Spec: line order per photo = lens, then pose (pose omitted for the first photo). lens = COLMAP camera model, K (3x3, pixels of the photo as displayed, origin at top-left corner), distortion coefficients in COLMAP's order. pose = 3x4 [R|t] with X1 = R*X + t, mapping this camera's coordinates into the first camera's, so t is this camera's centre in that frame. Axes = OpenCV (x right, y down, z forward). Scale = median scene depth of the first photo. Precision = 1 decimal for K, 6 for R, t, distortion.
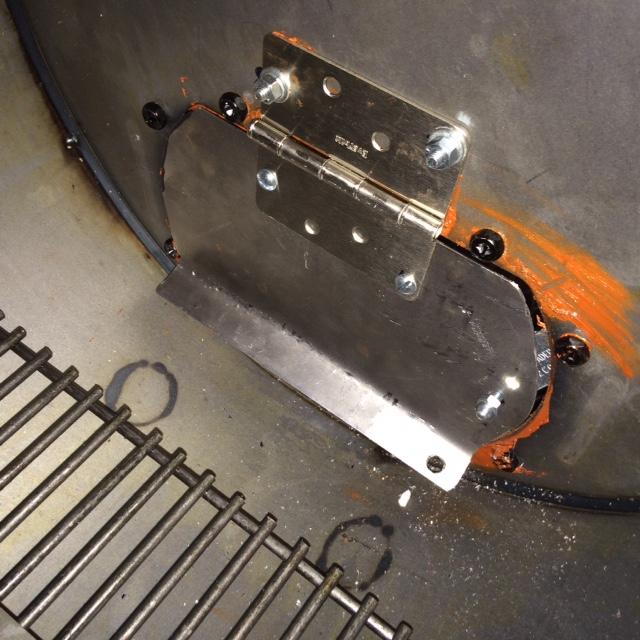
lens RADIAL K [[791.1, 0, 320.0], [0, 791.1, 320.0], [0, 0, 1]] dist [0.109666, -0.031292]
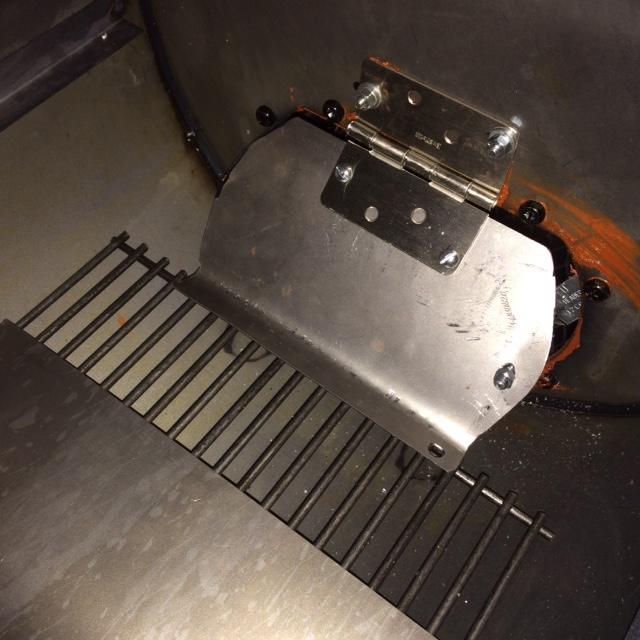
lens RADIAL K [[791.1, 0, 320.0], [0, 791.1, 320.0], [0, 0, 1]] dist [0.109666, -0.031292]
pose [[0.999058, -0.020243, -0.038381, -0.096561], [0.022066, 0.998619, 0.047682, 0.014469], [0.037362, -0.048484, 0.998125, -0.355506]]
